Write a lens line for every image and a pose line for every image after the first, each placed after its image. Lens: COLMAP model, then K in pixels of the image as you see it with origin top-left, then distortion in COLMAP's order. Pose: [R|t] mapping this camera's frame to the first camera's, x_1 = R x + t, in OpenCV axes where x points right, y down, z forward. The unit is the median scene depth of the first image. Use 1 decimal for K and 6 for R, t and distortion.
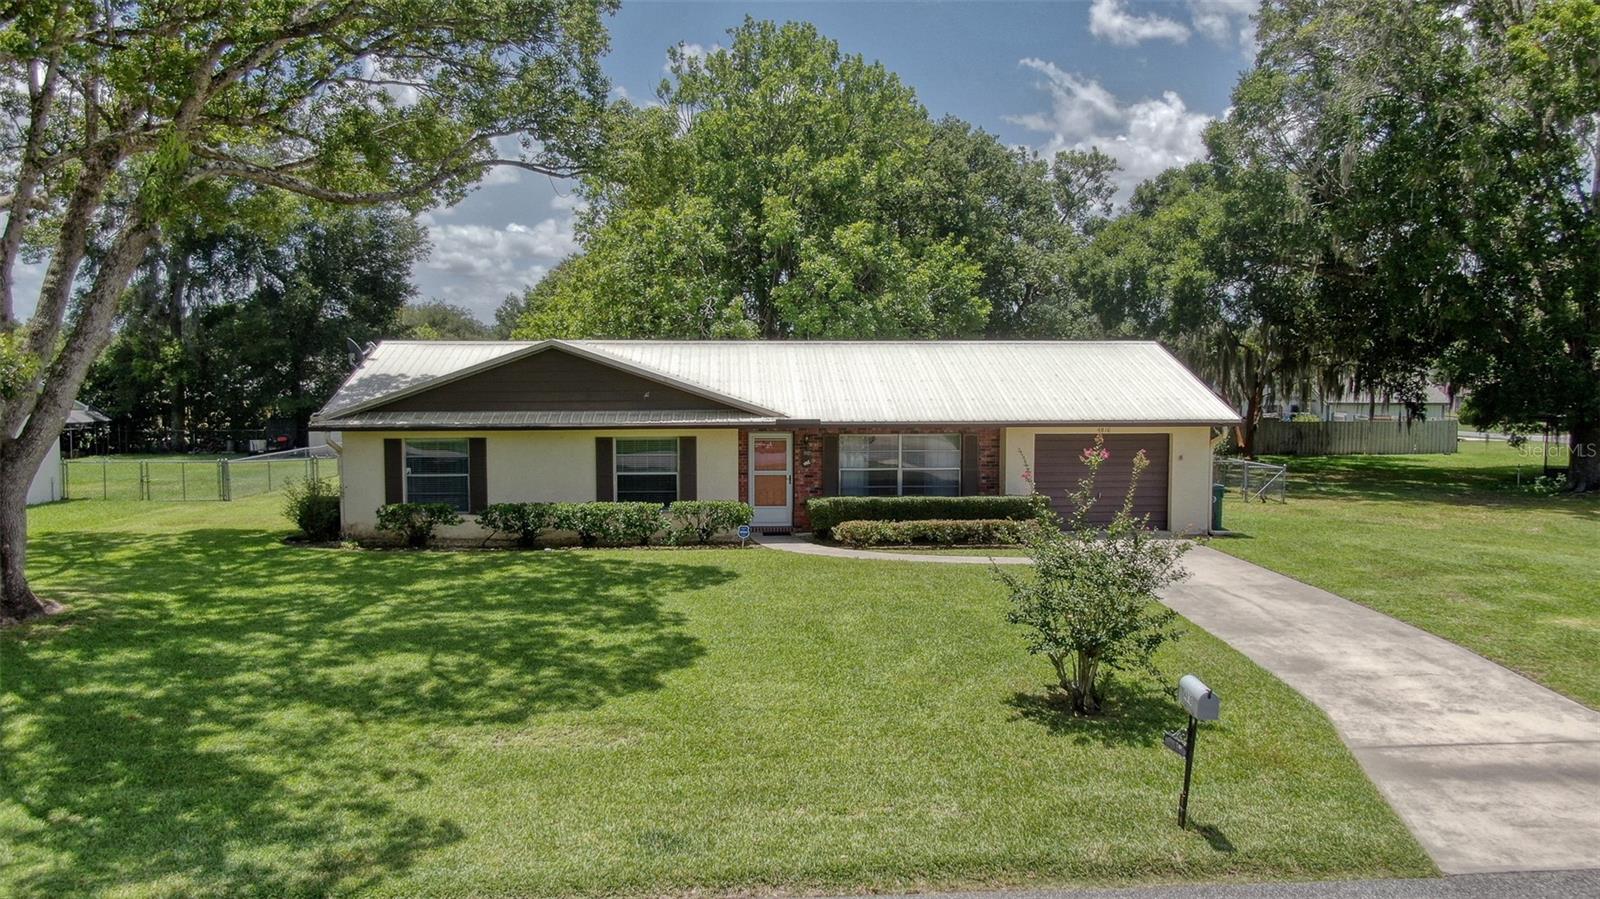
lens RADIAL K [[1164.7, 0, 800.0], [0, 1164.7, 449.5], [0, 0, 1]] dist [-0.009980, 0.003467]
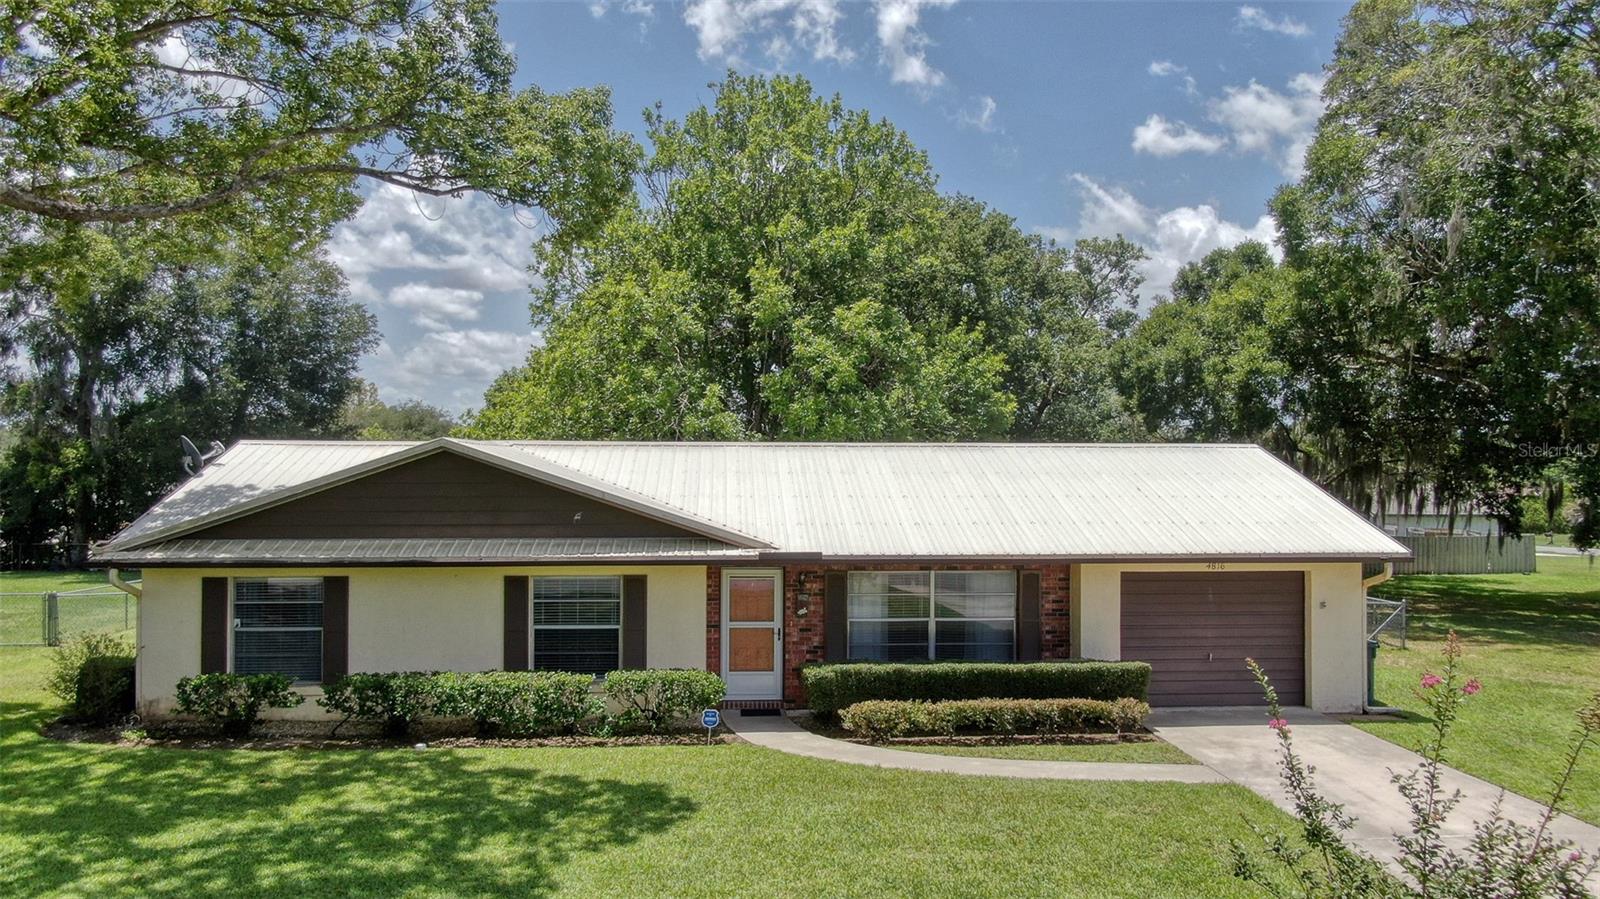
lens RADIAL K [[1164.7, 0, 800.0], [0, 1164.7, 449.5], [0, 0, 1]] dist [-0.009980, 0.003467]
pose [[0.999989, 0.003070, 0.003584, 0.001228], [-0.002736, 0.995967, -0.089679, -0.022427], [-0.003845, 0.089668, 0.995964, 0.266330]]
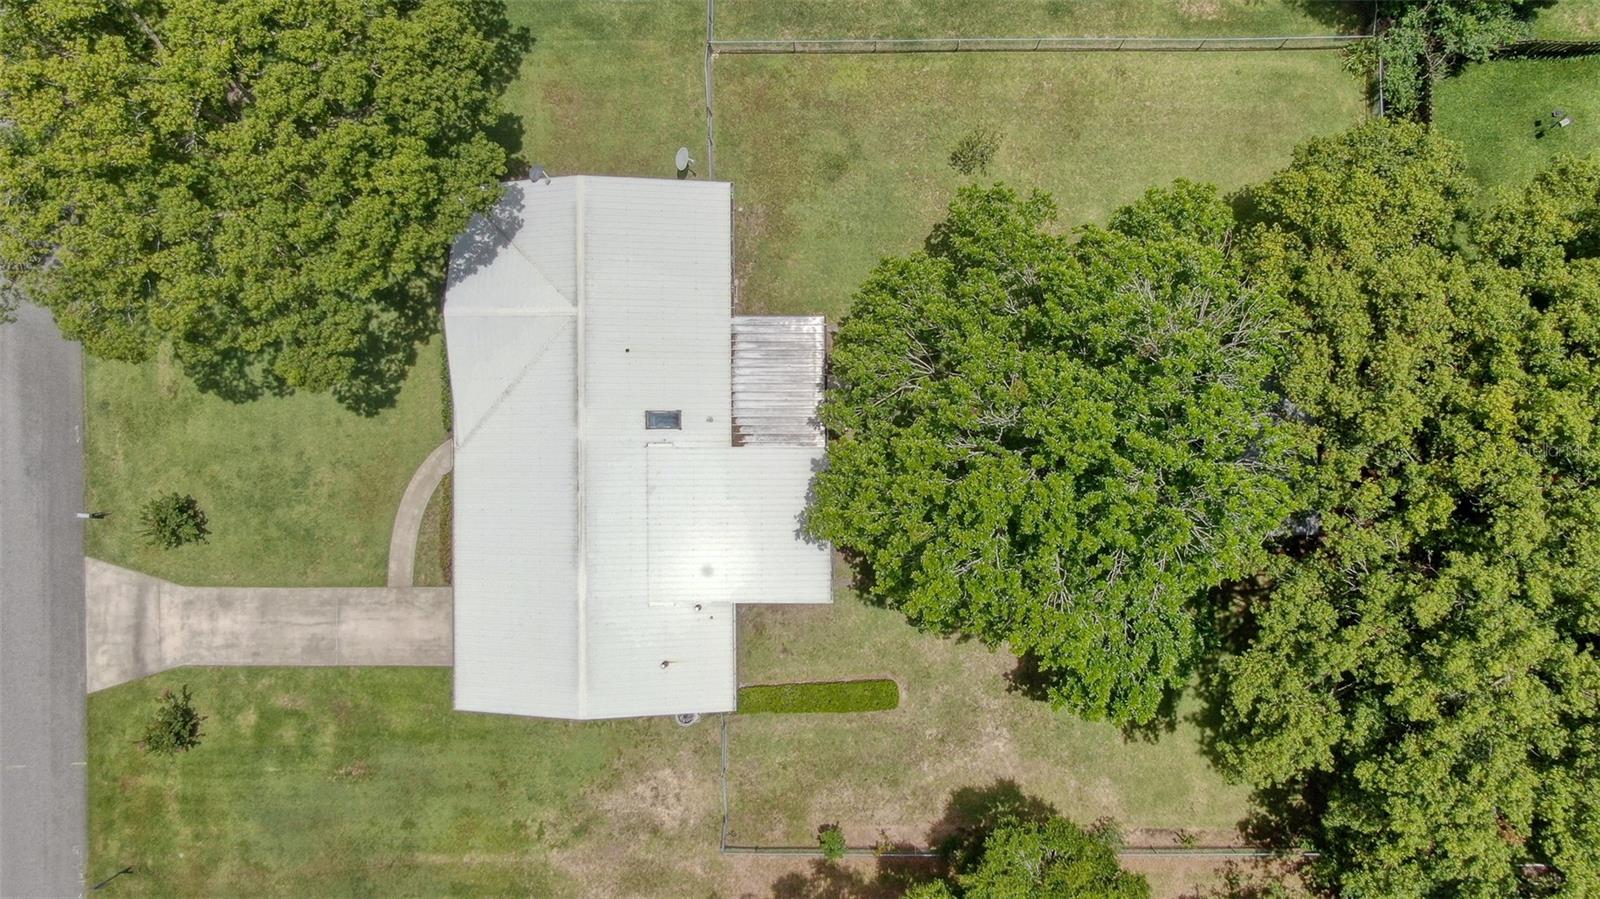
lens RADIAL K [[1164.7, 0, 800.0], [0, 1164.7, 449.5], [0, 0, 1]] dist [-0.009980, 0.003467]
pose [[-0.057035, 0.998357, -0.005444, -0.018328], [-0.035343, 0.003431, 0.999369, -1.640439], [0.997746, 0.057192, 0.035090, 1.323220]]
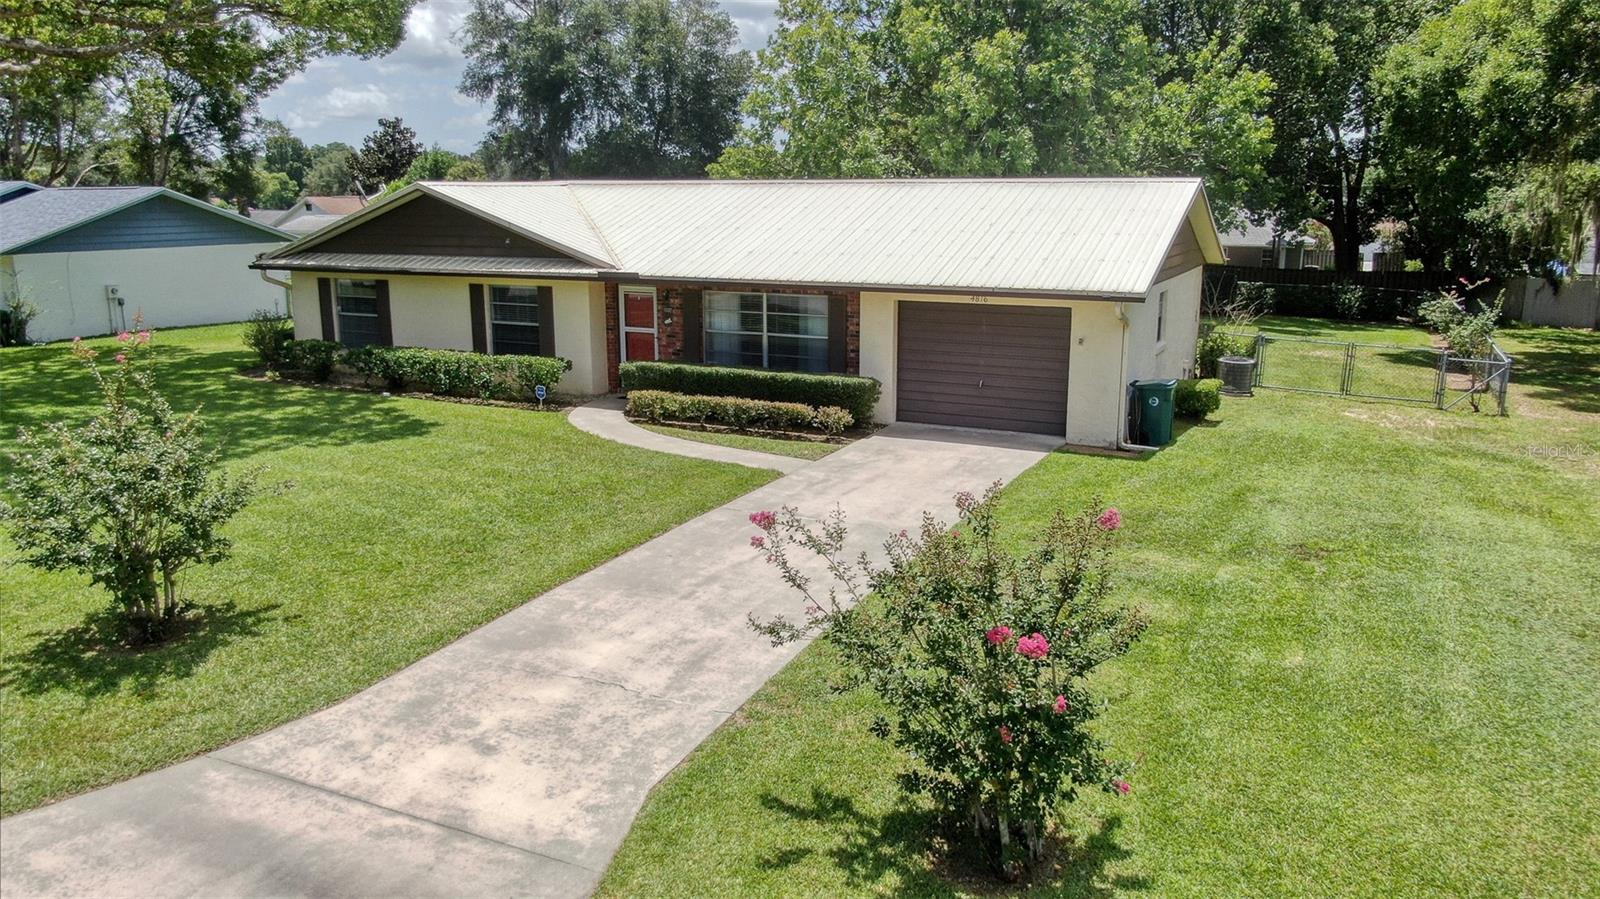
lens RADIAL K [[1164.7, 0, 800.0], [0, 1164.7, 449.5], [0, 0, 1]] dist [-0.009980, 0.003467]
pose [[0.868969, 0.107318, -0.483090, 0.514657], [-0.038972, 0.988011, 0.149386, -0.027430], [0.493330, -0.110985, 0.862733, 0.257832]]
